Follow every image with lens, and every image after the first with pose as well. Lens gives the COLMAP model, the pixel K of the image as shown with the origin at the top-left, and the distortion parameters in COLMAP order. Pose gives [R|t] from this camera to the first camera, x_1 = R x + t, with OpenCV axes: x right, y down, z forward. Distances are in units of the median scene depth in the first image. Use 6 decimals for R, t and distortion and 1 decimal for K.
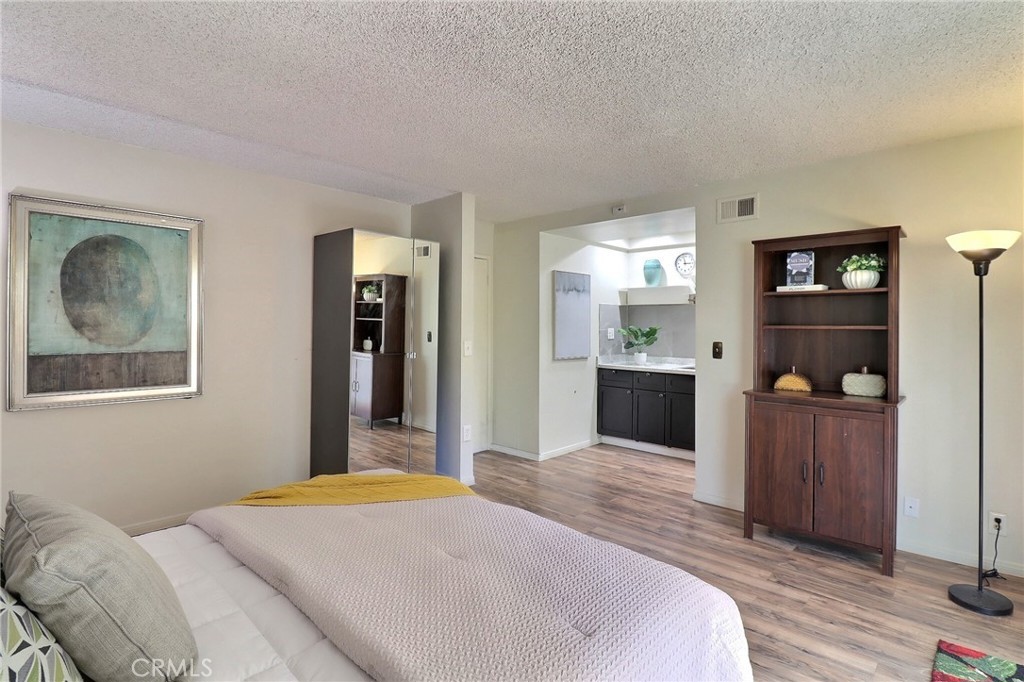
lens RADIAL K [[496.8, 0, 560.1], [0, 496.8, 324.3], [0, 0, 1]] dist [-0.005641, -0.004018]
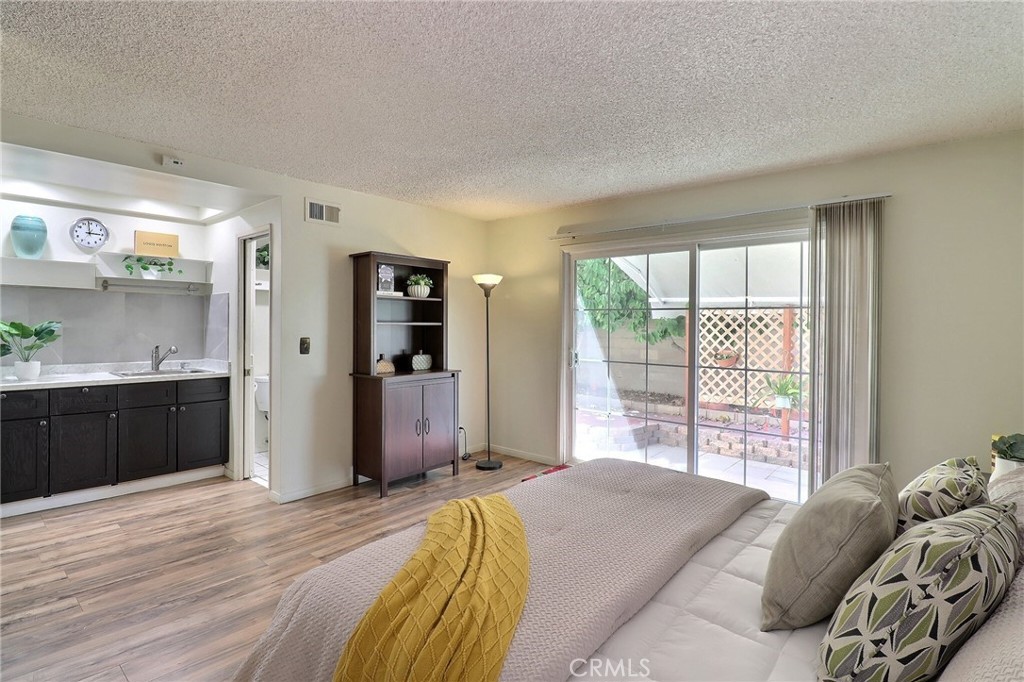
lens RADIAL K [[486.5, 0, 534.0], [0, 486.5, 324.4], [0, 0, 1]] dist [-0.029693, 0.000029]
pose [[-0.007235, -0.012819, 0.999892, -0.836231], [-0.017552, 0.999765, 0.012691, -0.016336], [-0.999820, -0.017458, -0.007458, 0.667335]]
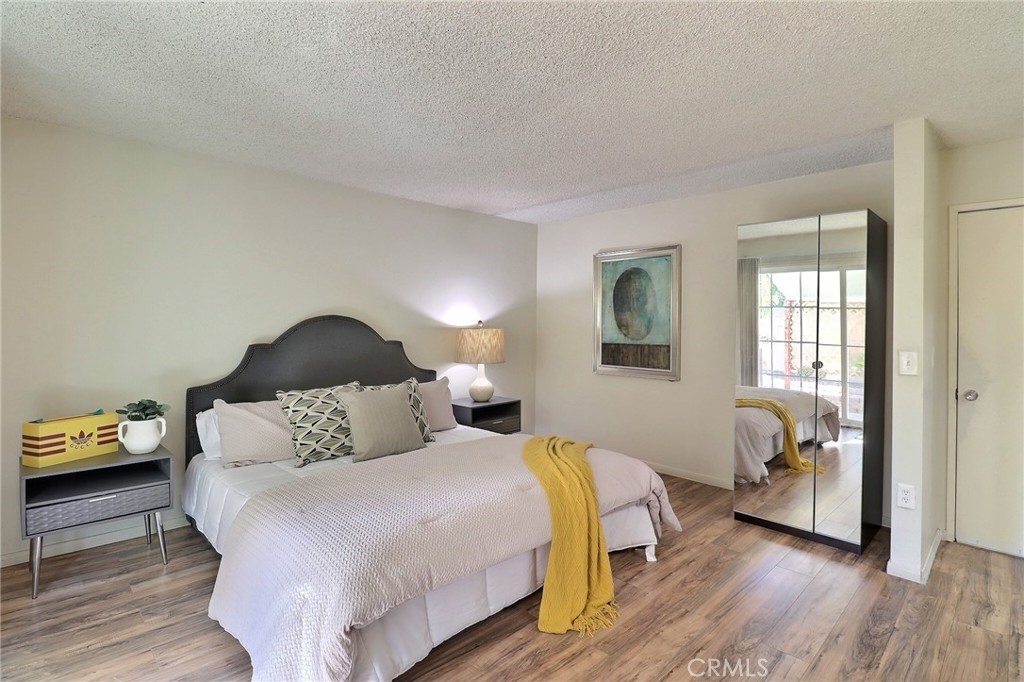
lens RADIAL K [[496.8, 0, 531.2], [0, 496.8, 329.0], [0, 0, 1]] dist [-0.005641, -0.004018]
pose [[-0.066295, 0.004204, -0.997791, 0.646706], [-0.004948, 0.999977, 0.004542, 0.005609], [0.997788, 0.005238, -0.066273, 0.755568]]
